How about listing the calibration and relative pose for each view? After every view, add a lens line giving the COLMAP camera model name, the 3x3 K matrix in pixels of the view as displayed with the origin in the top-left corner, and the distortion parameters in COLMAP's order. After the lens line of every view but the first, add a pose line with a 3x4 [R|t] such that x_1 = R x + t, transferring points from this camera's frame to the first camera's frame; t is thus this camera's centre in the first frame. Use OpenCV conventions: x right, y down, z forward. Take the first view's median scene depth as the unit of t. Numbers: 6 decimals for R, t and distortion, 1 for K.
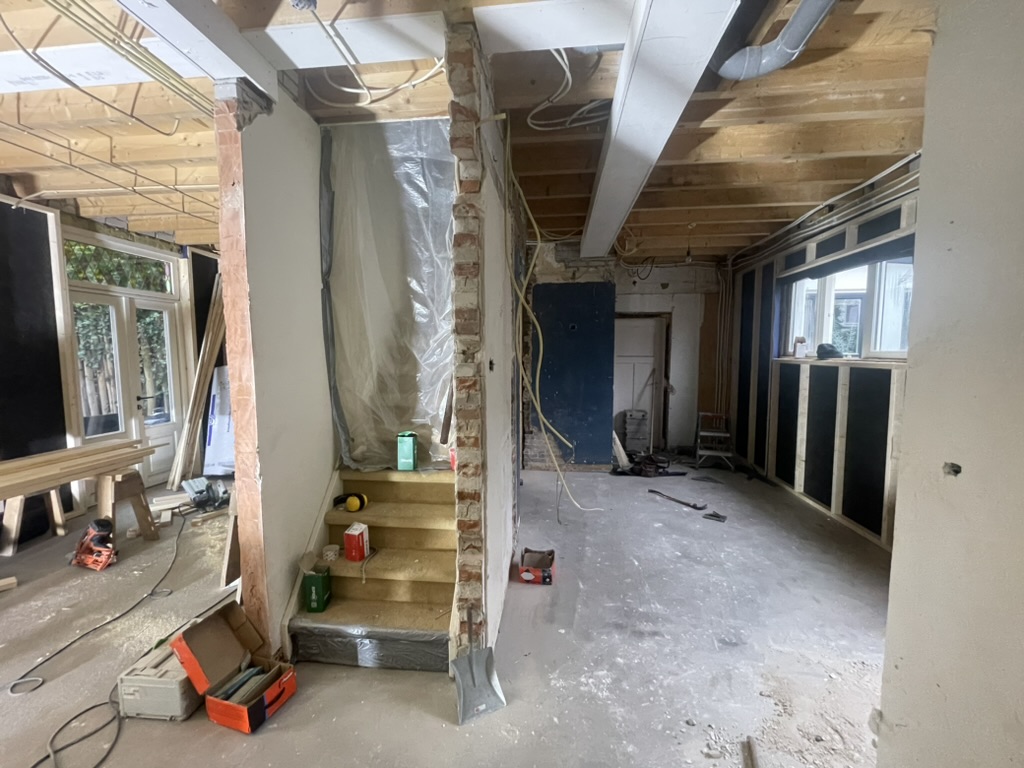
lens RADIAL K [[408.3, 0, 512.9], [0, 408.3, 386.7], [0, 0, 1]] dist [-0.002146, -0.000140]
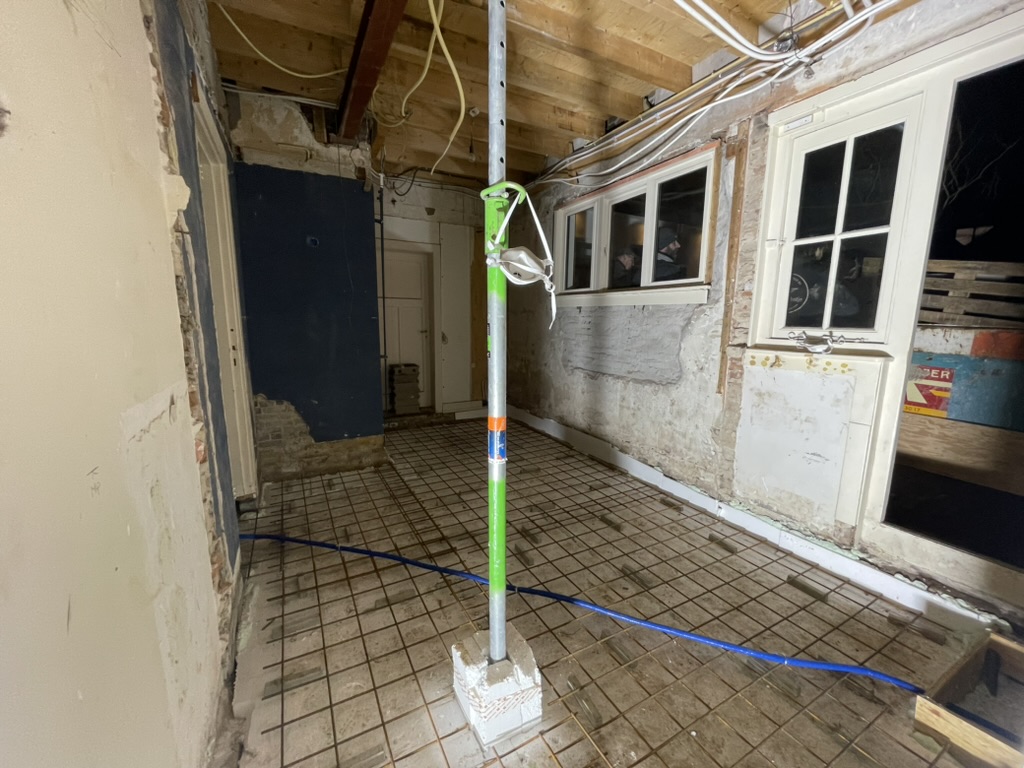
lens RADIAL K [[411.2, 0, 512.8], [0, 411.2, 390.5], [0, 0, 1]] dist [-0.004407, 0.000133]
pose [[0.828541, -0.082426, 0.553829, 0.022813], [0.031328, 0.994380, 0.101124, 0.033957], [-0.559052, -0.066435, 0.826467, 0.207092]]
